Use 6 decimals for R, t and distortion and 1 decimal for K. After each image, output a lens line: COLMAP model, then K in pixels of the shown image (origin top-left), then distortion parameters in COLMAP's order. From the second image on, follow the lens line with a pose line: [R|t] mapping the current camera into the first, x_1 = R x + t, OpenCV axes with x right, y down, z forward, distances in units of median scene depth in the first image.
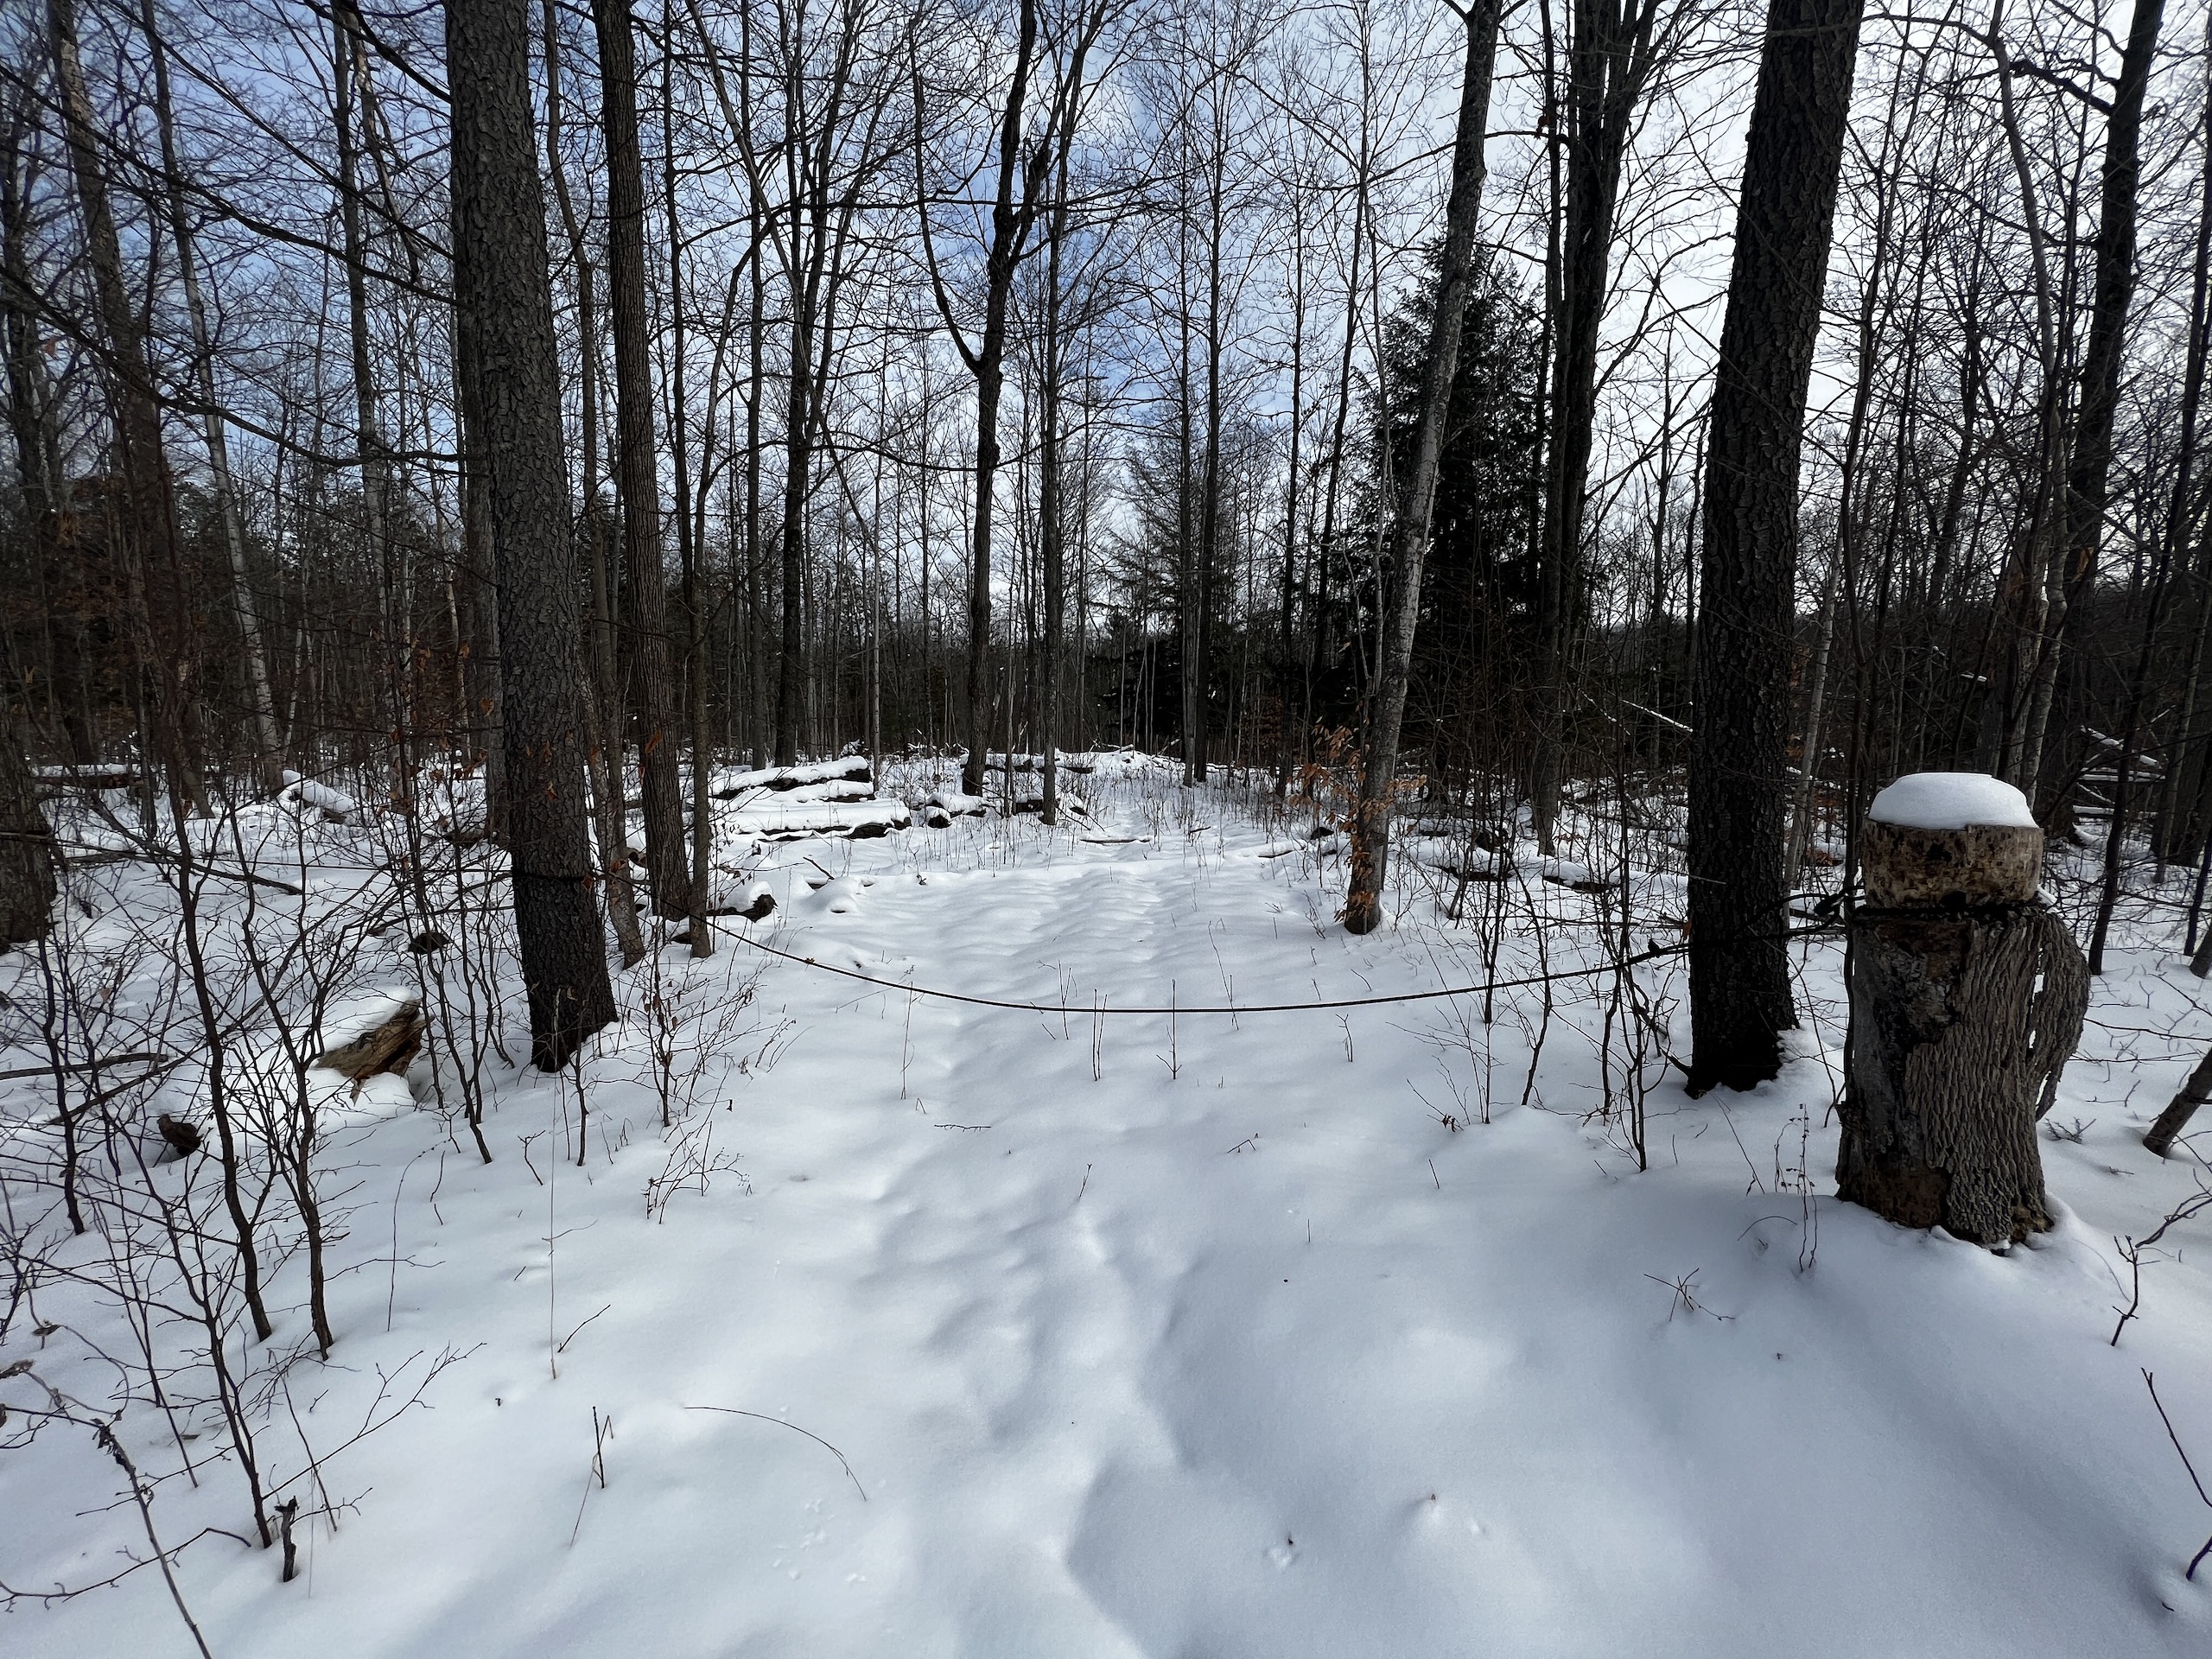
lens RADIAL K [[892.5, 0, 1099.9], [0, 892.5, 820.3], [0, 0, 1]] dist [-0.000247, 0.000585]
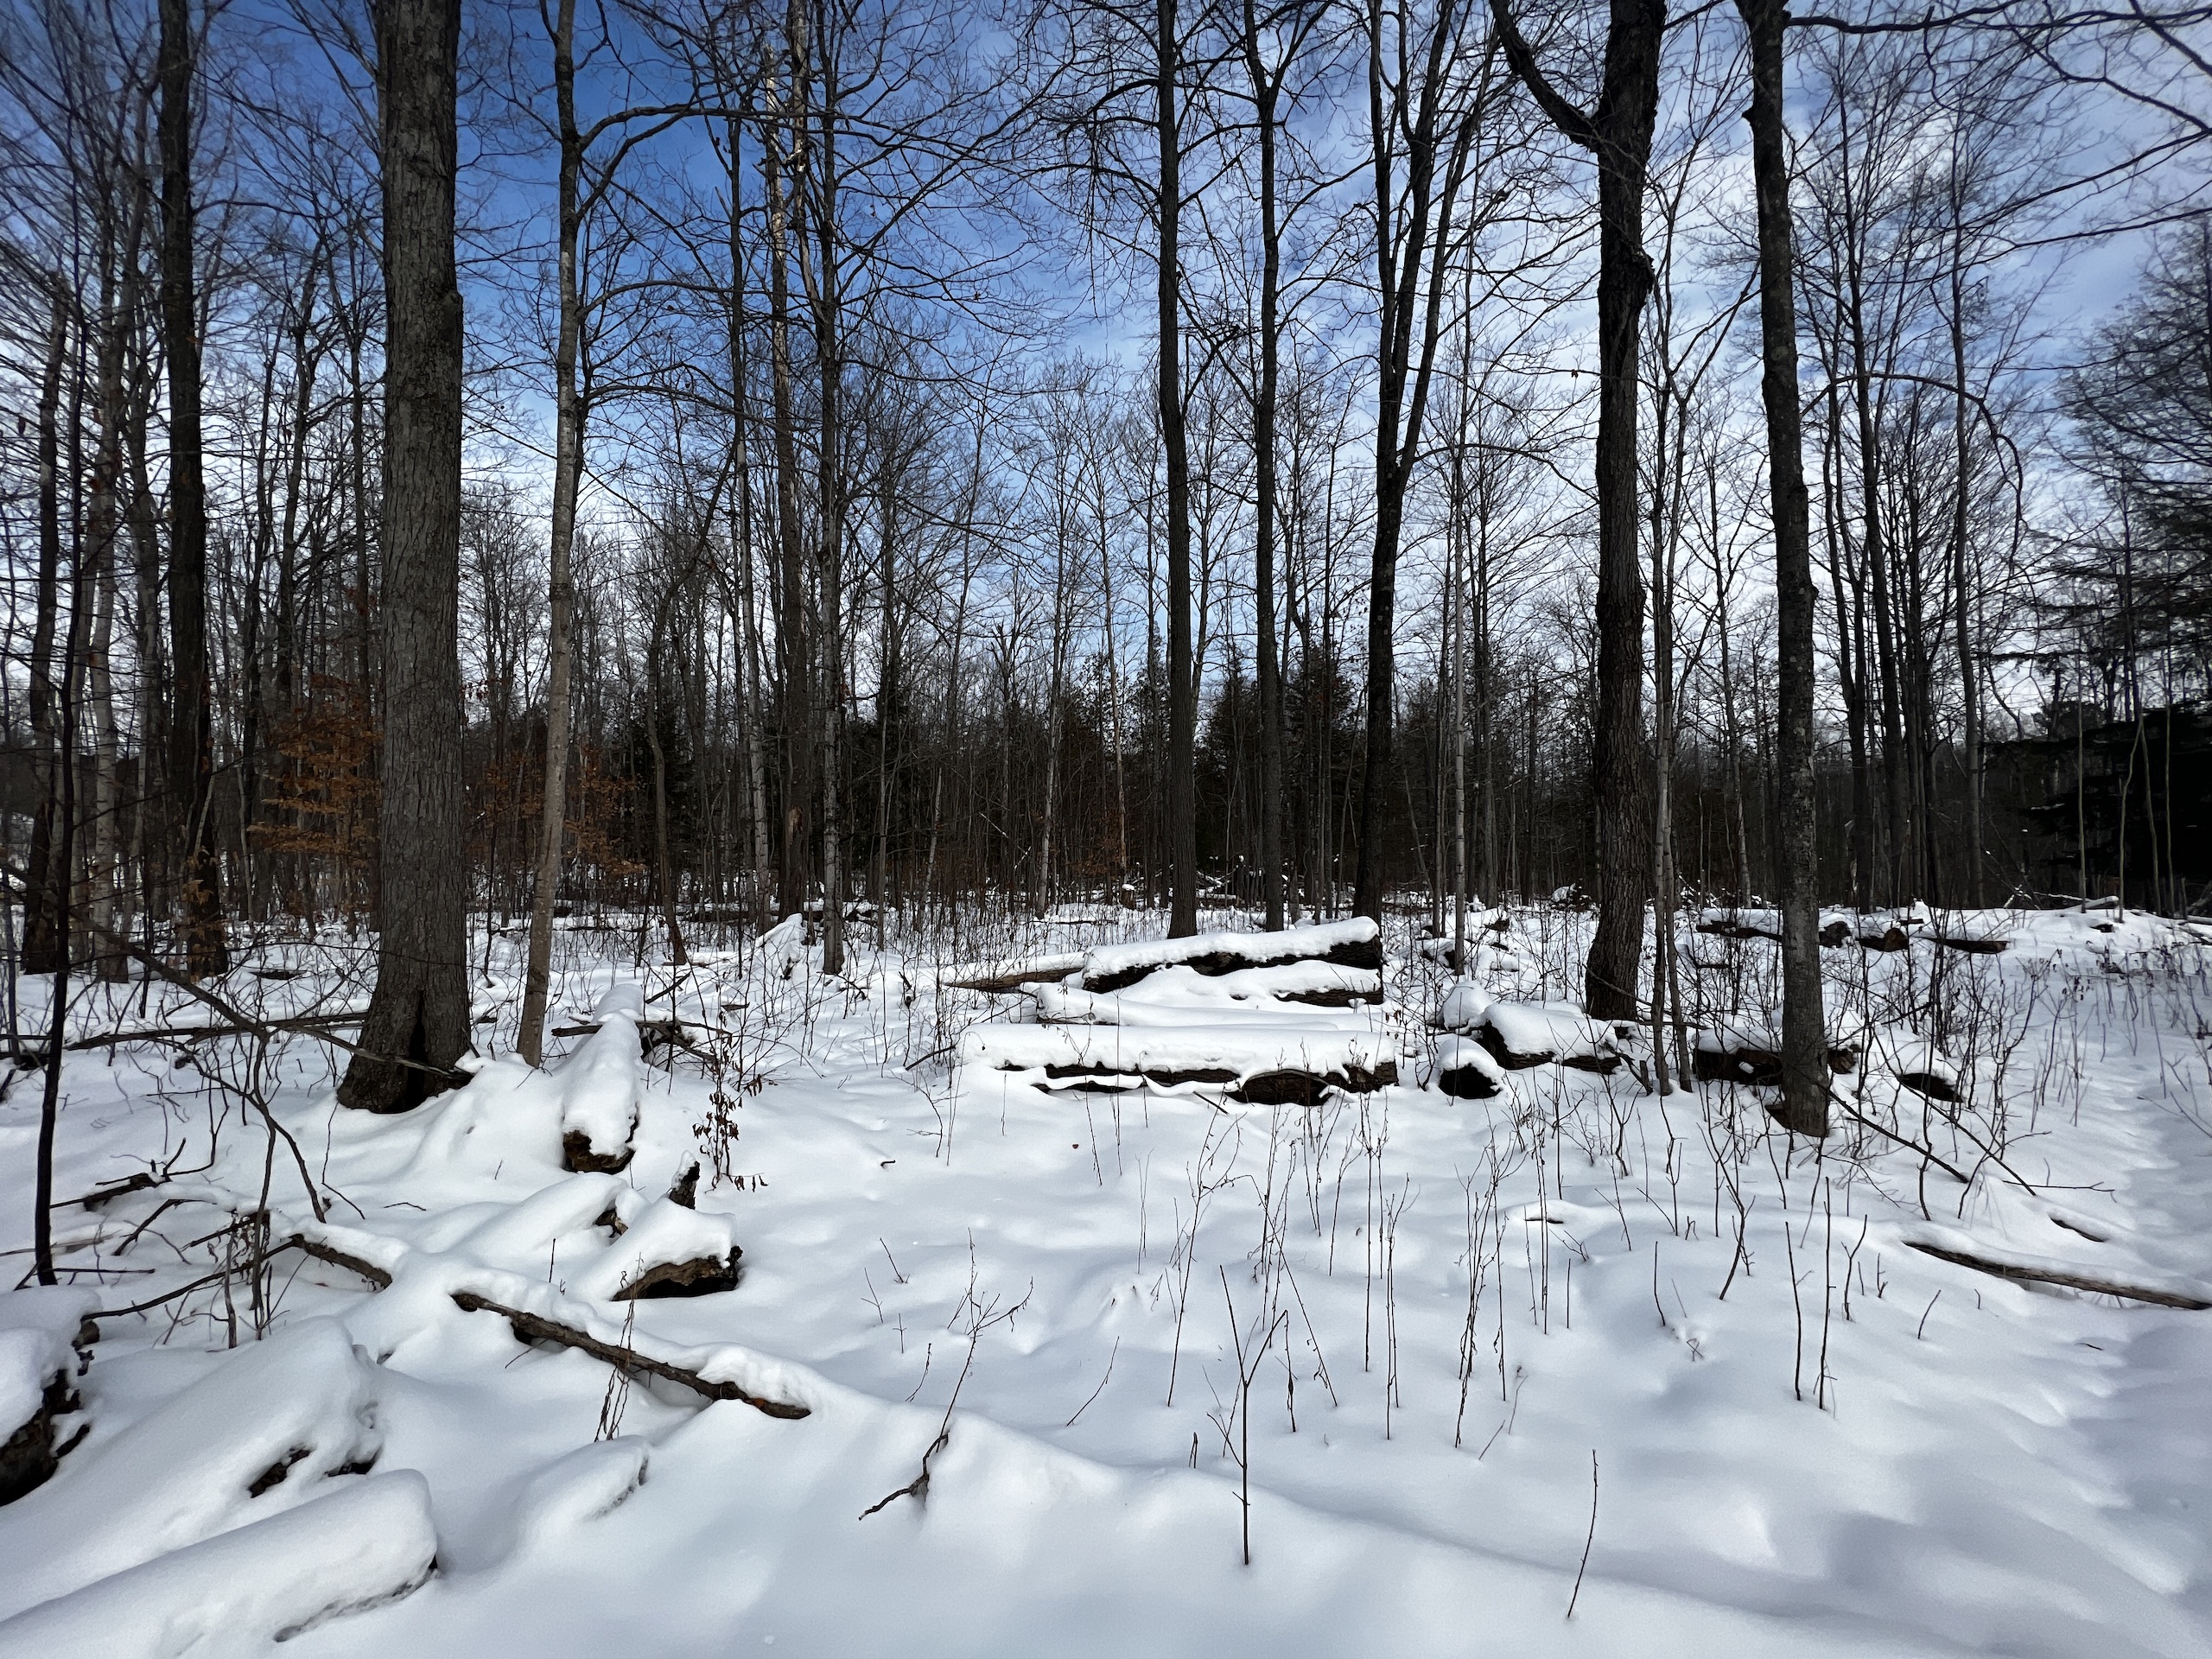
lens RADIAL K [[886.5, 0, 1099.6], [0, 886.5, 820.4], [0, 0, 1]] dist [0.001077, -0.000255]
pose [[0.689092, -0.044824, -0.723287, 0.009989], [-0.070087, 0.989284, -0.128082, -0.051137], [0.721277, 0.138953, 0.678566, 0.526607]]
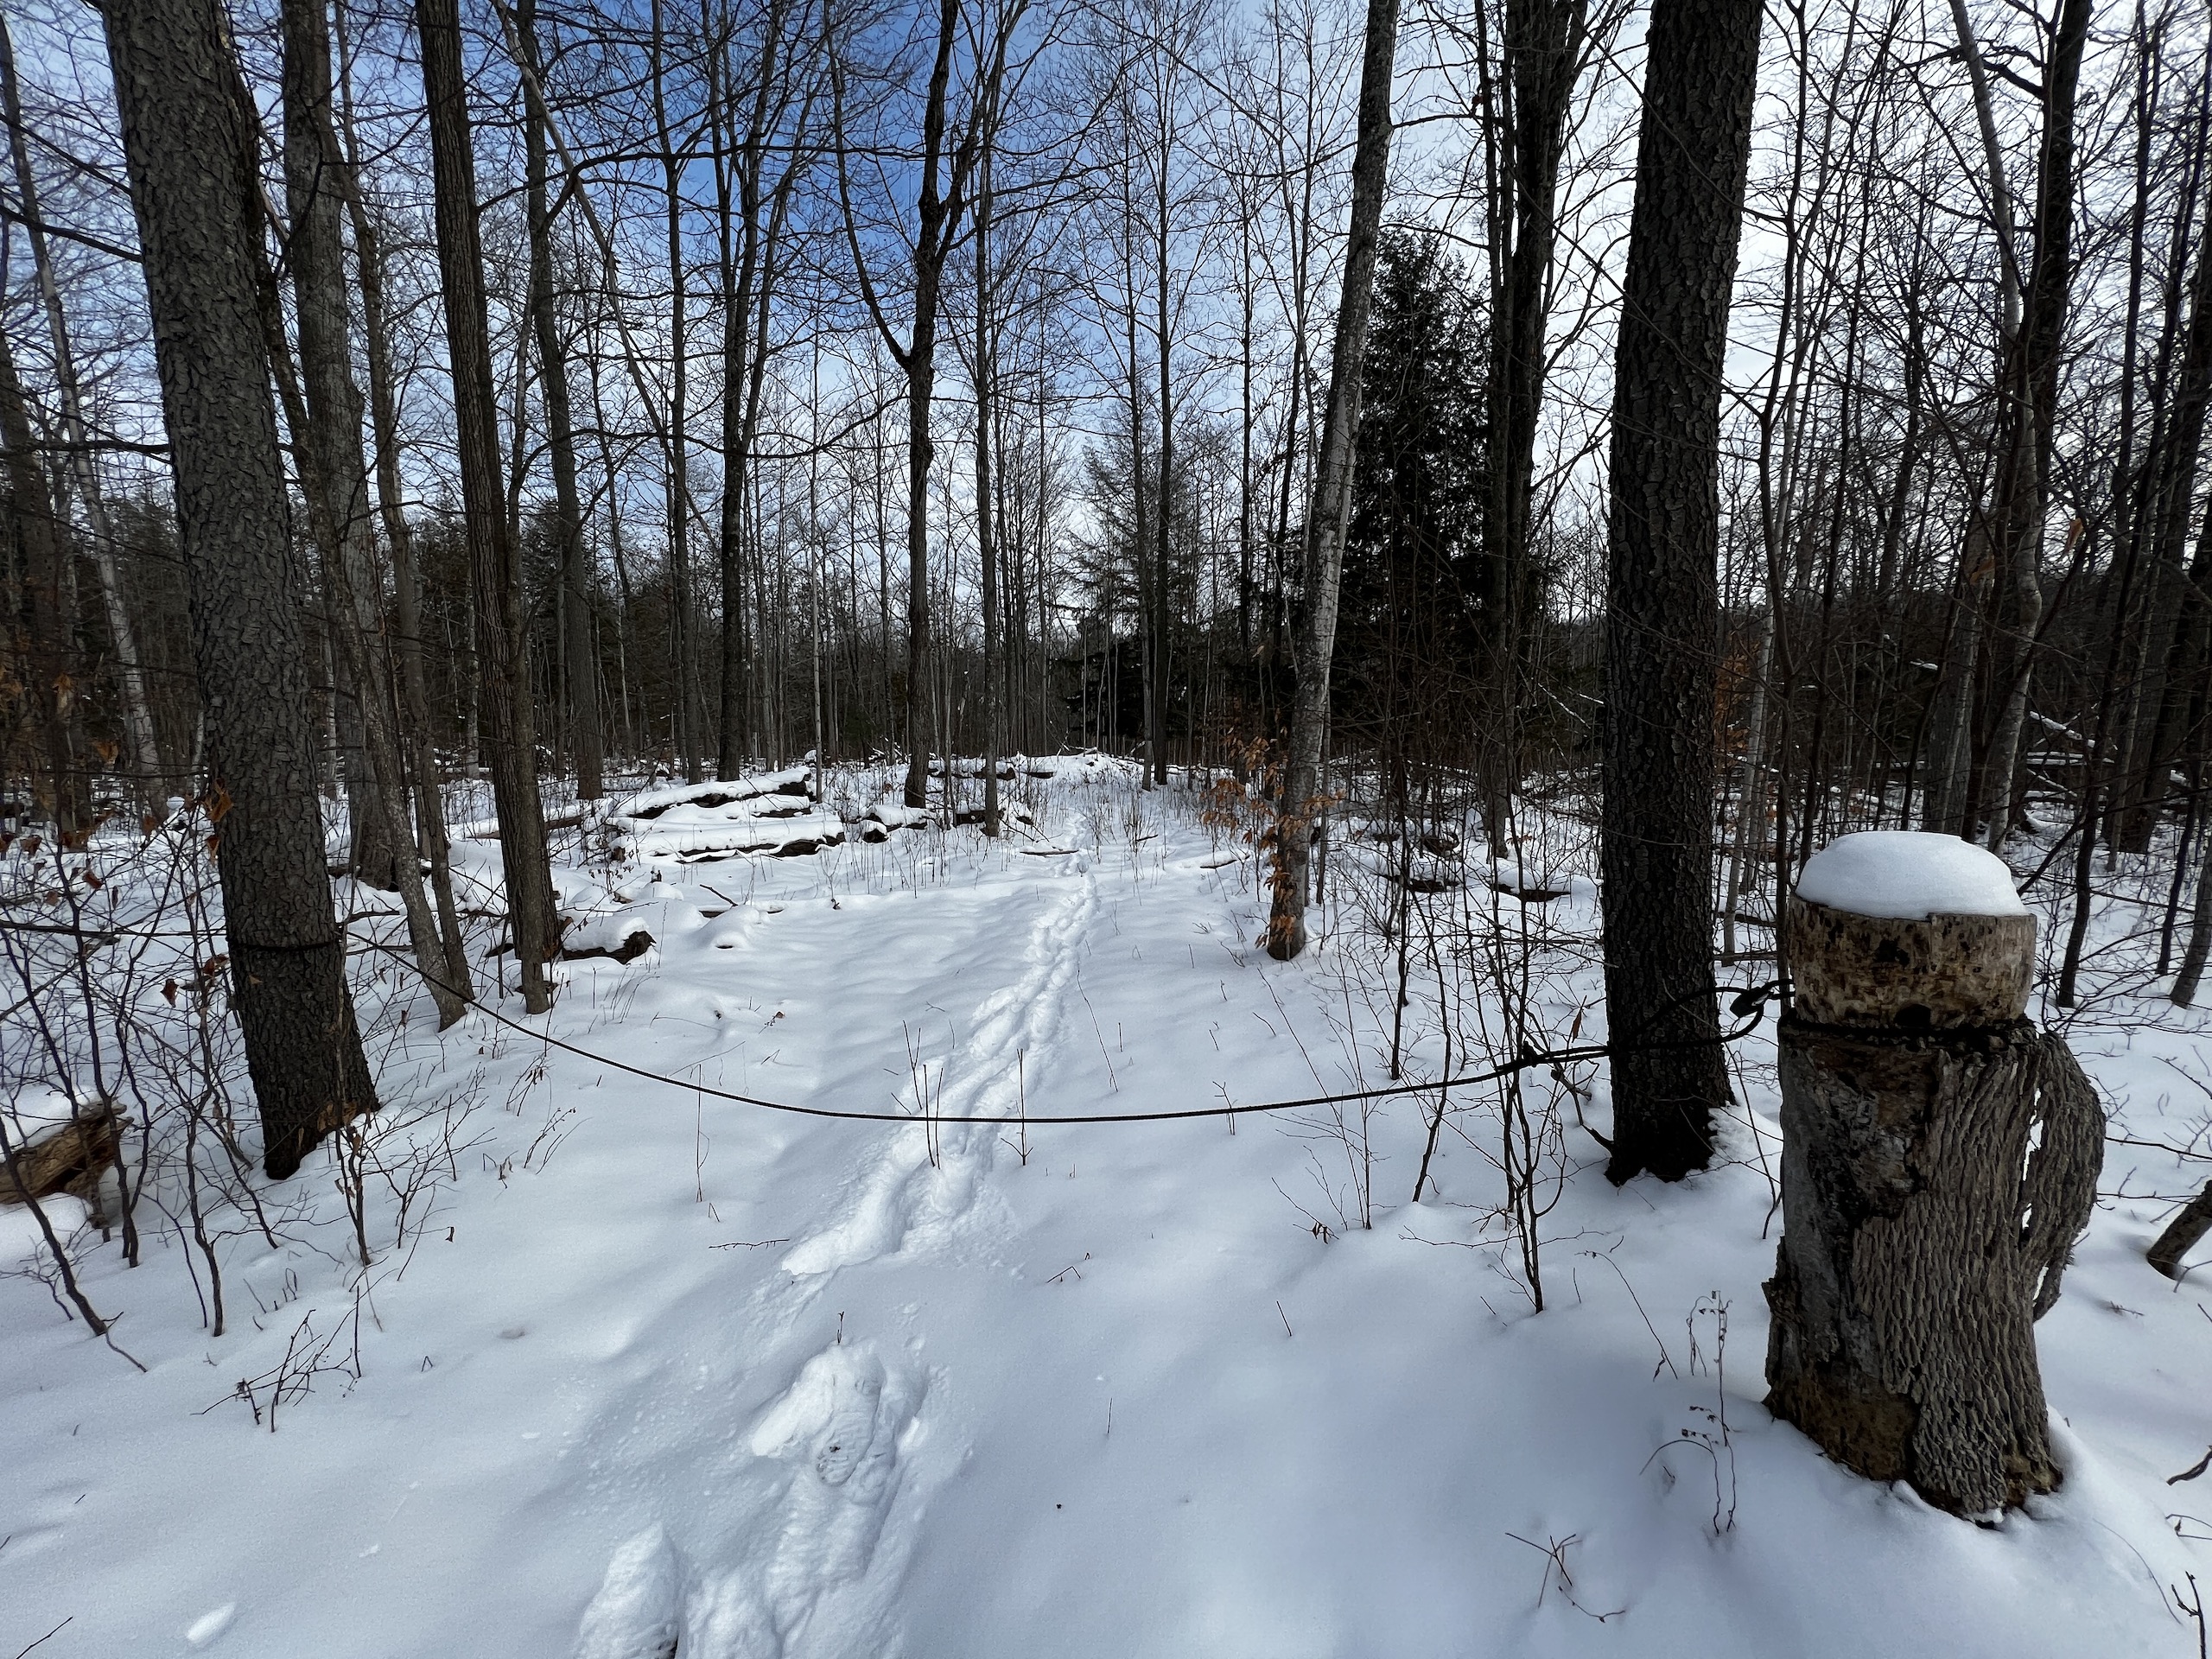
lens RADIAL K [[886.5, 0, 1099.6], [0, 886.5, 820.4], [0, 0, 1]] dist [0.001077, -0.000255]
pose [[0.999457, -0.022151, 0.024405, 0.035742], [0.022145, 0.999755, 0.000479, -0.009664], [-0.024410, 0.000062, 0.999702, 0.037556]]
